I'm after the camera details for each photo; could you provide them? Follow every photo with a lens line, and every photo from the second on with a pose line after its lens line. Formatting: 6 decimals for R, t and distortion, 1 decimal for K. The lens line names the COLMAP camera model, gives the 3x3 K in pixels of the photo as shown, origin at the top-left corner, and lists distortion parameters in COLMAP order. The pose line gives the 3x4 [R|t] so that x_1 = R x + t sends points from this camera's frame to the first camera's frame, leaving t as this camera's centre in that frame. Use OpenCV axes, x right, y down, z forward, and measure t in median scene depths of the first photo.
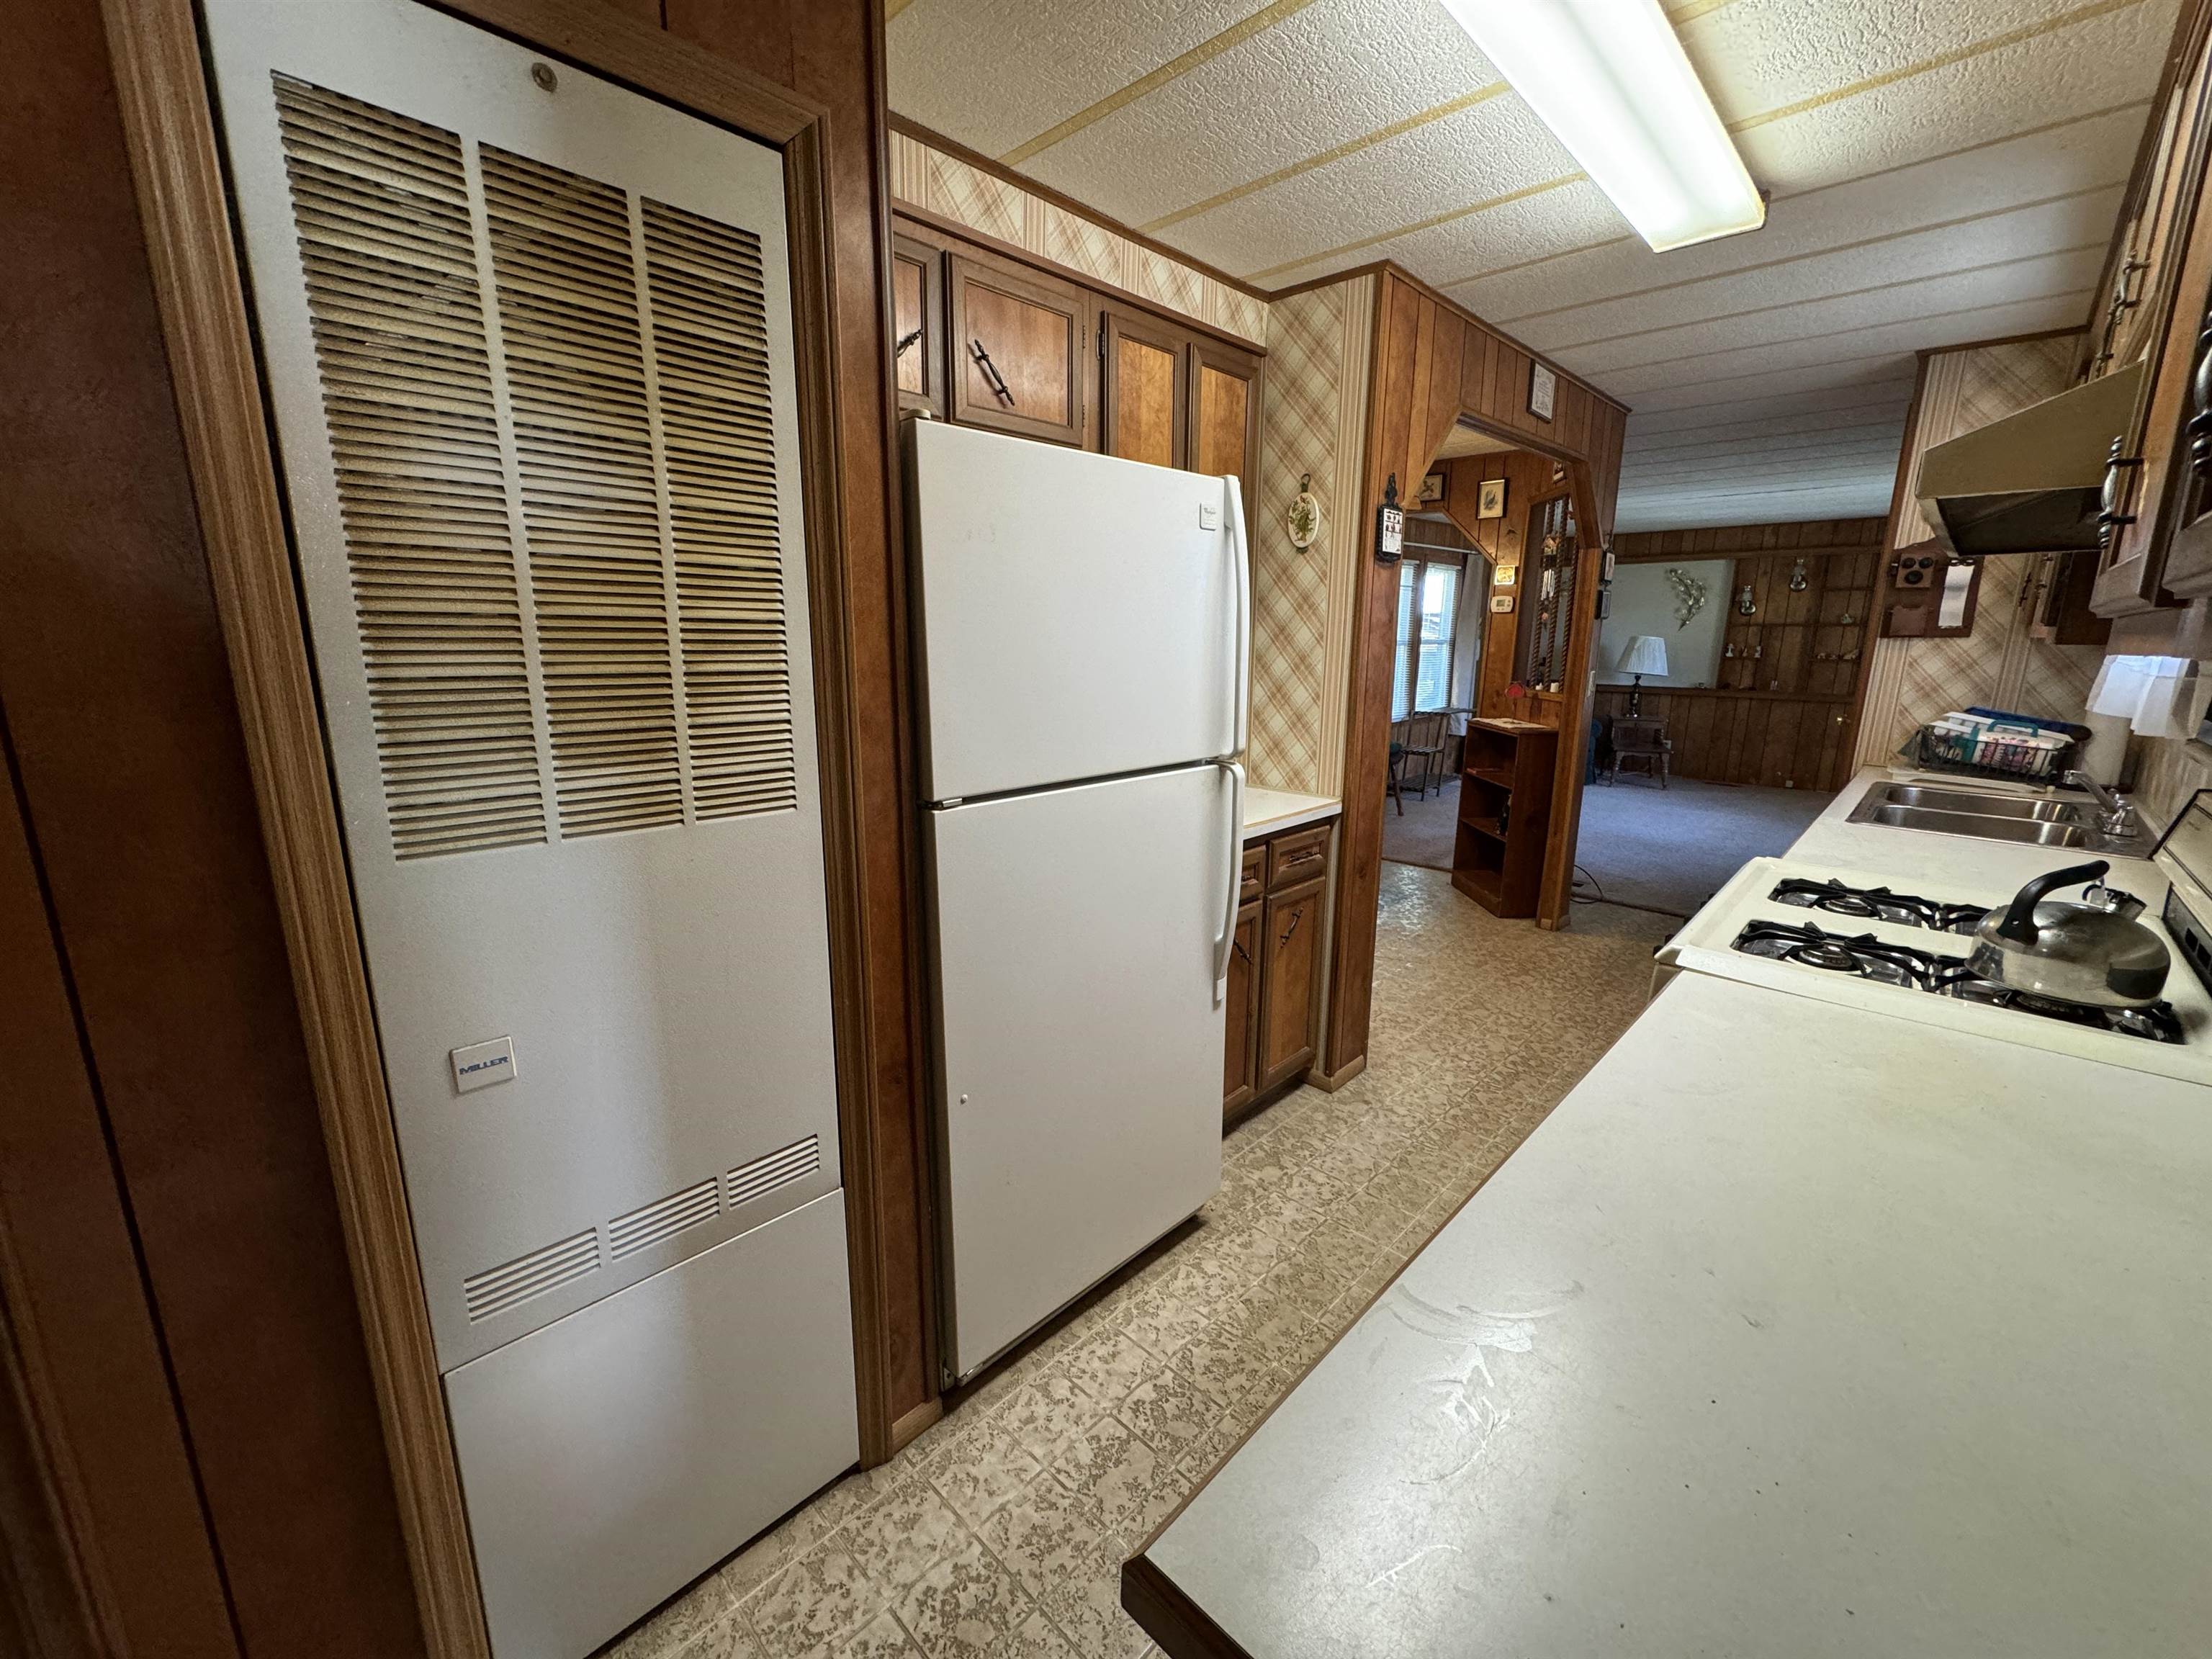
lens RADIAL K [[879.9, 0, 1106.4], [0, 879.9, 826.8], [0, 0, 1]] dist [-0.004388, 0.001103]
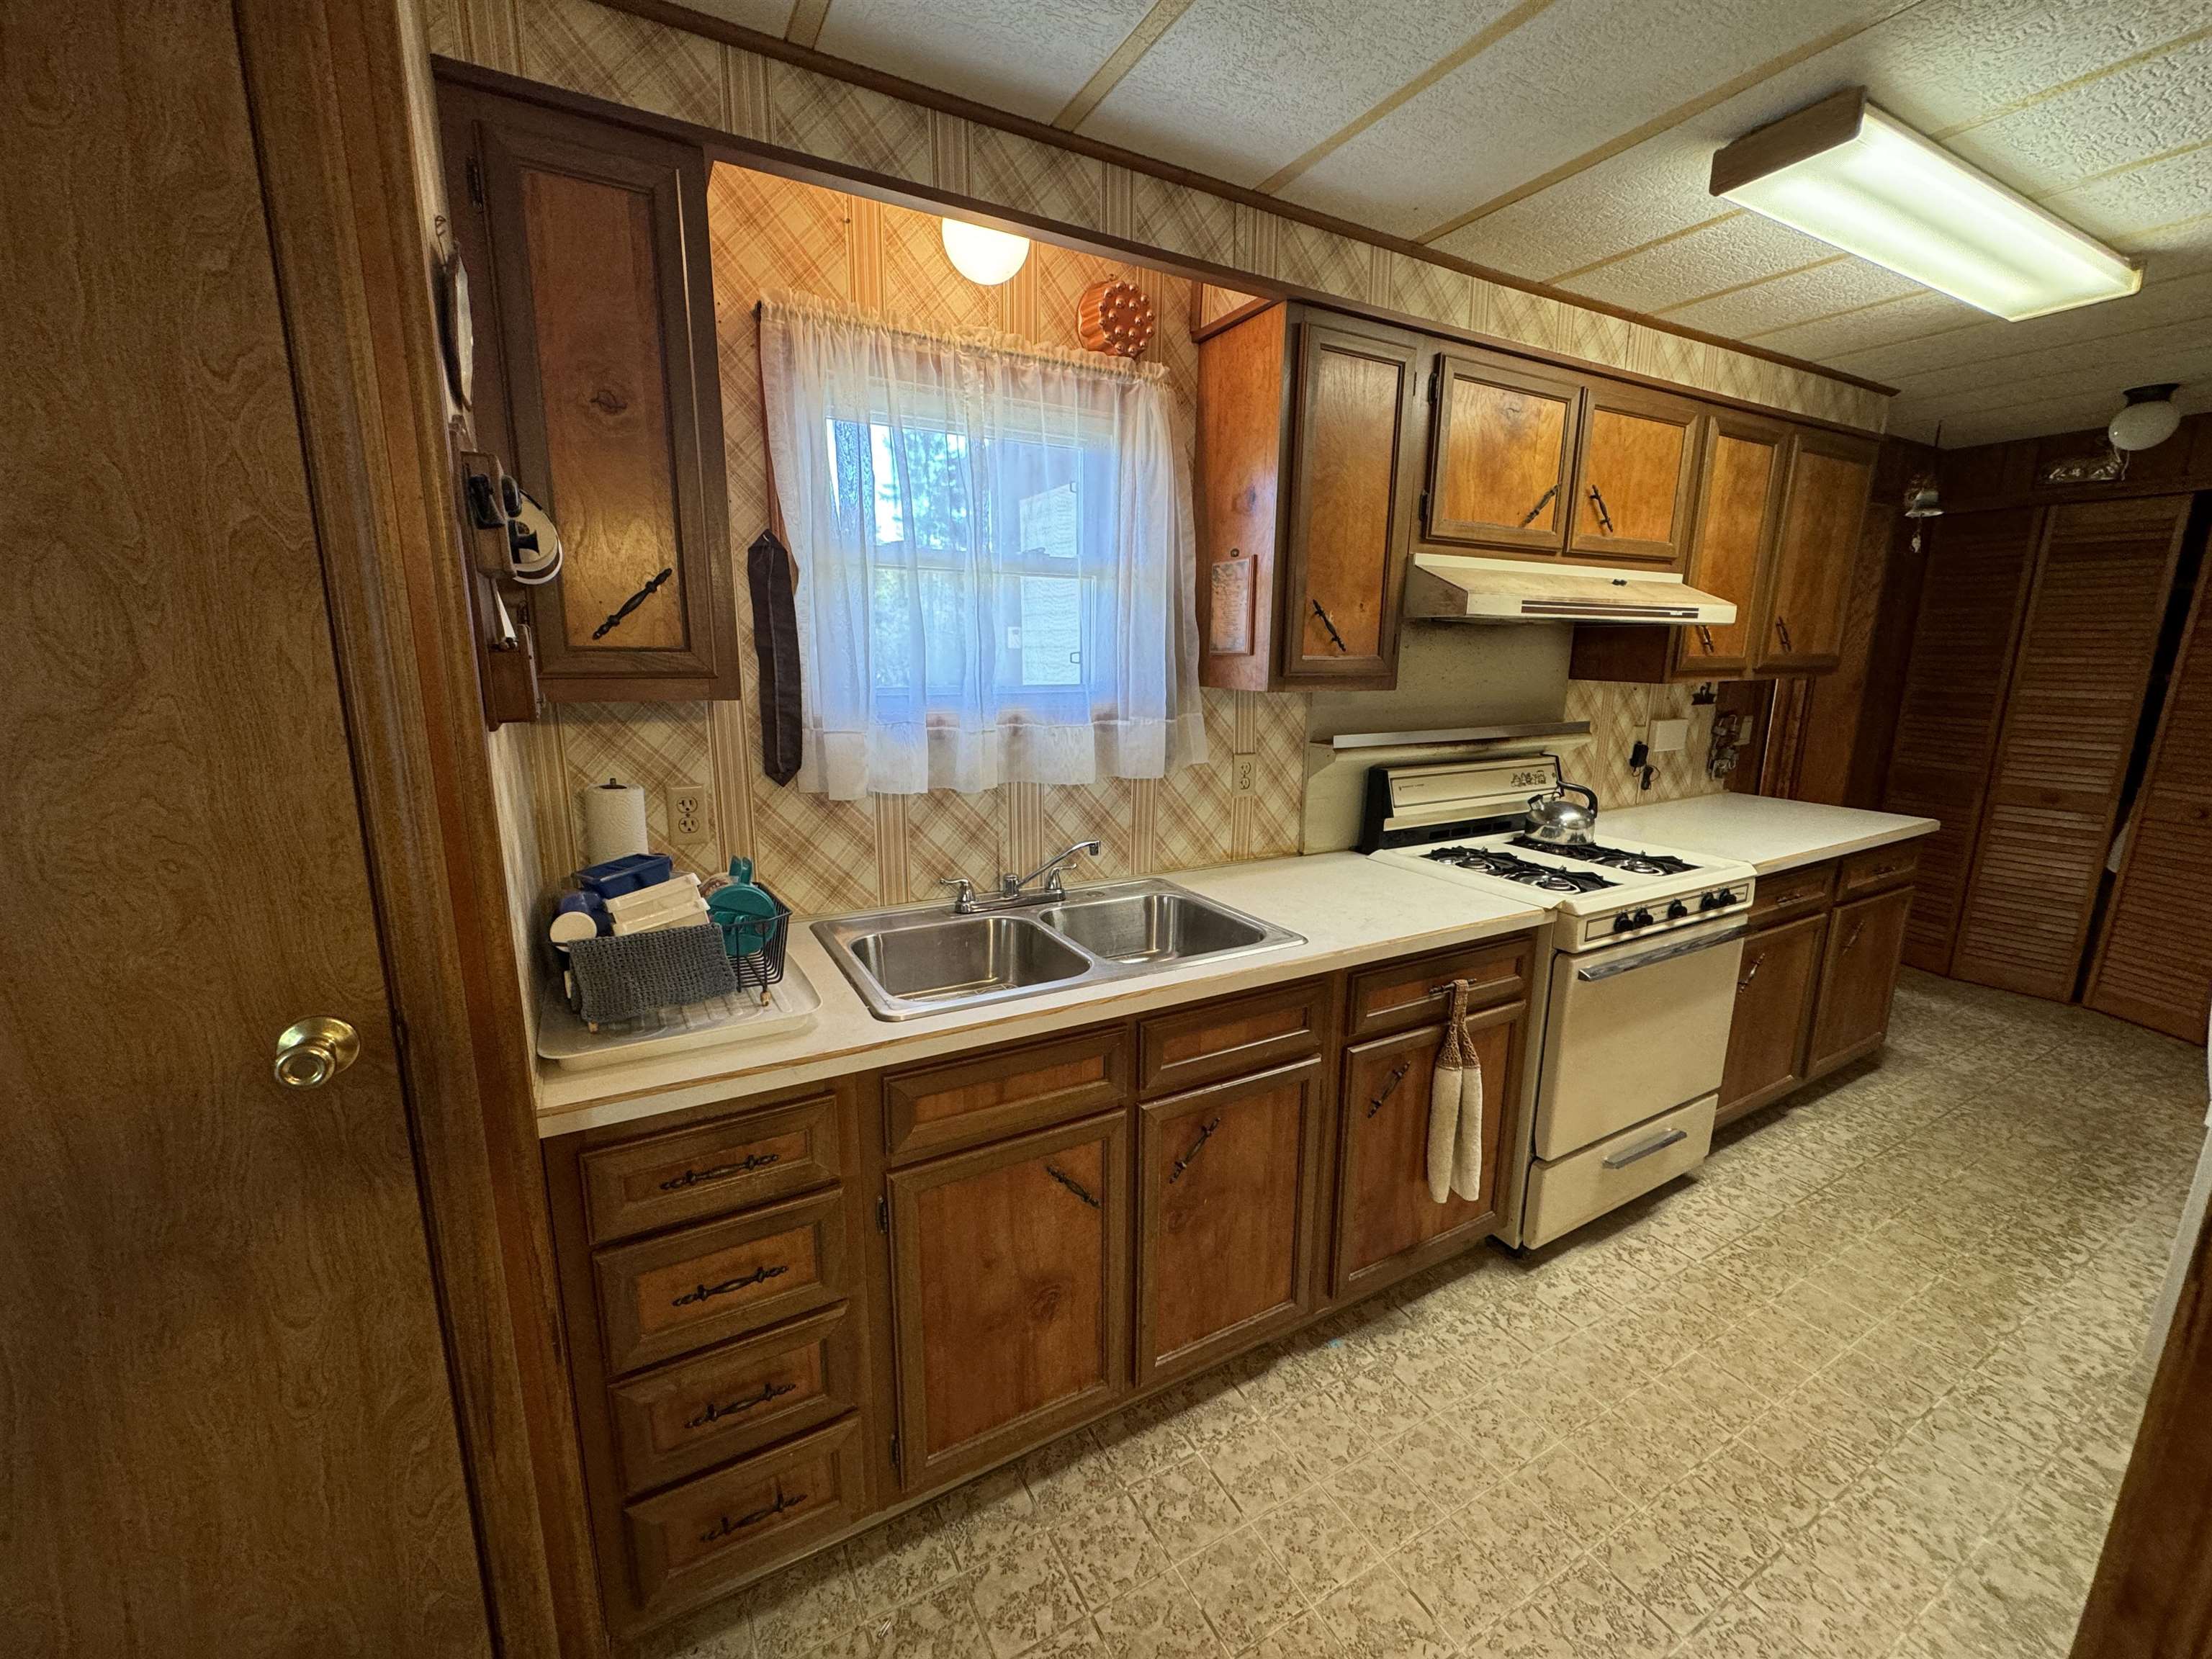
lens RADIAL K [[879.9, 0, 1103.7], [0, 879.9, 822.7], [0, 0, 1]] dist [-0.004388, 0.001103]
pose [[-0.955220, -0.076666, 0.285791, 0.973180], [0.045691, 0.916048, 0.398457, -0.480410], [-0.292347, 0.393672, -0.871525, 2.019474]]
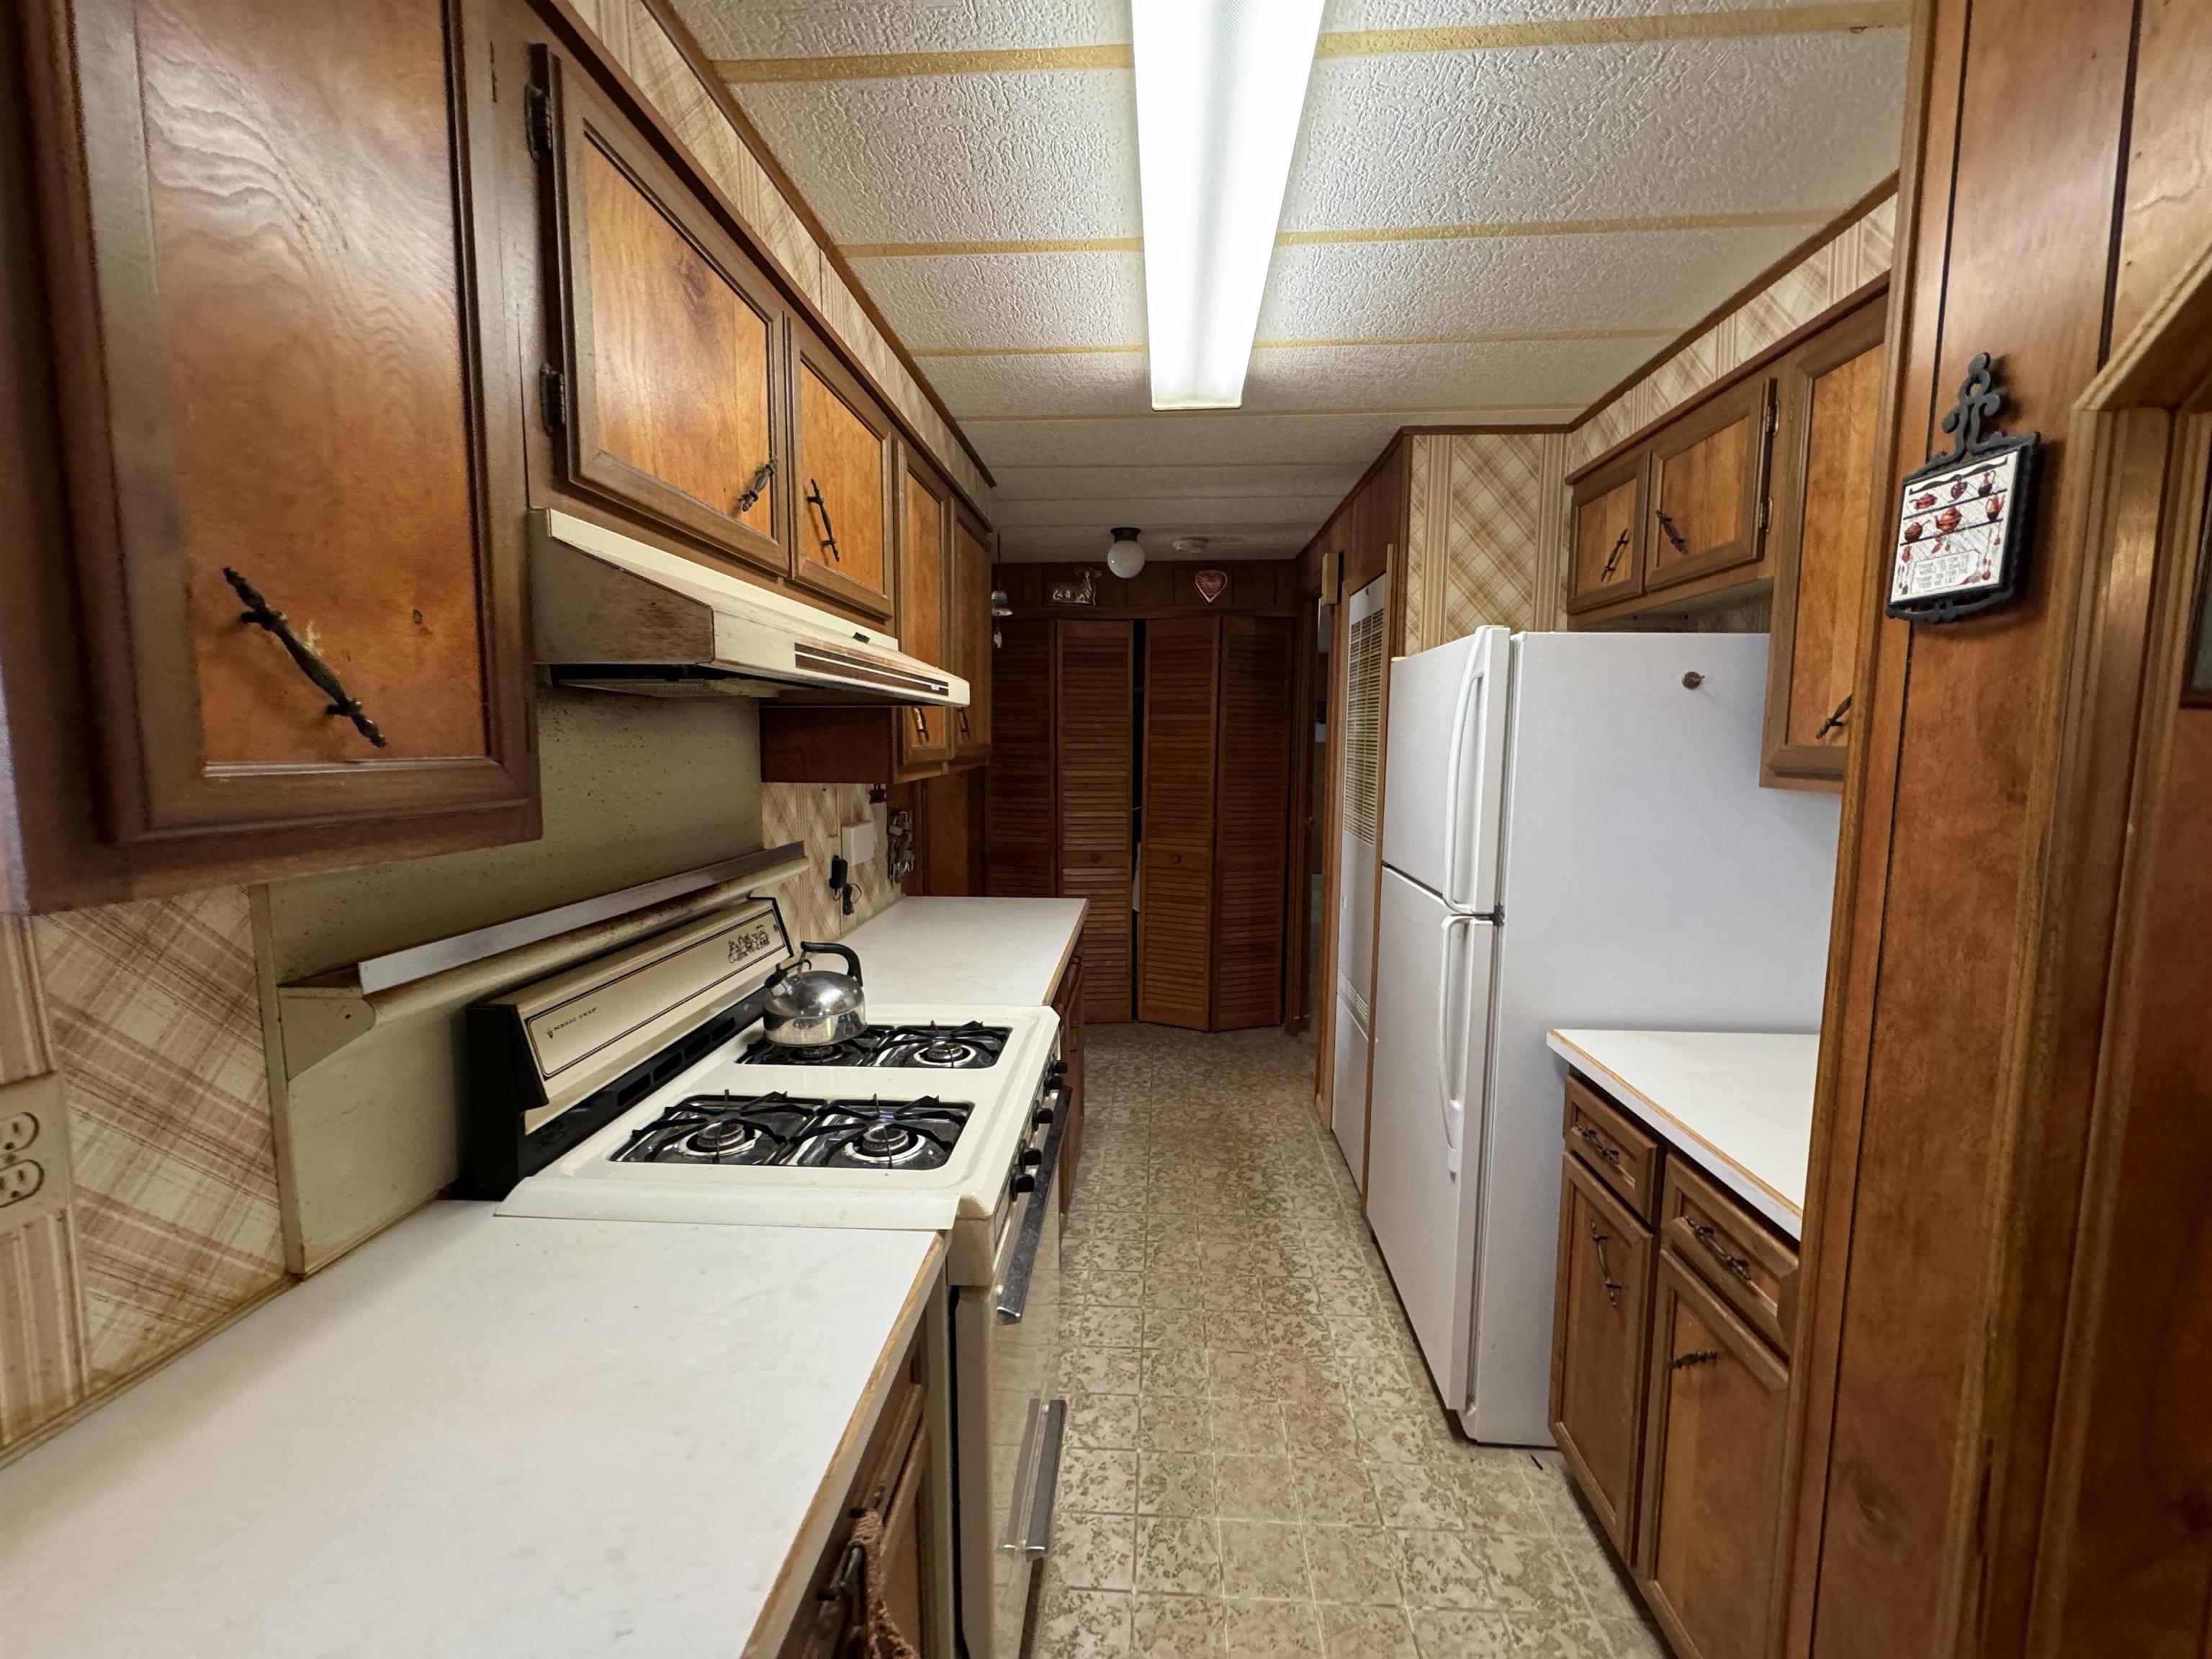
lens RADIAL K [[879.9, 0, 1105.4], [0, 879.9, 827.2], [0, 0, 1]] dist [-0.004388, 0.001103]
pose [[-0.762531, 0.051441, -0.644903, 1.020631], [-0.148111, 0.956479, 0.251419, -0.336945], [0.629769, 0.287232, -0.721726, 1.386008]]
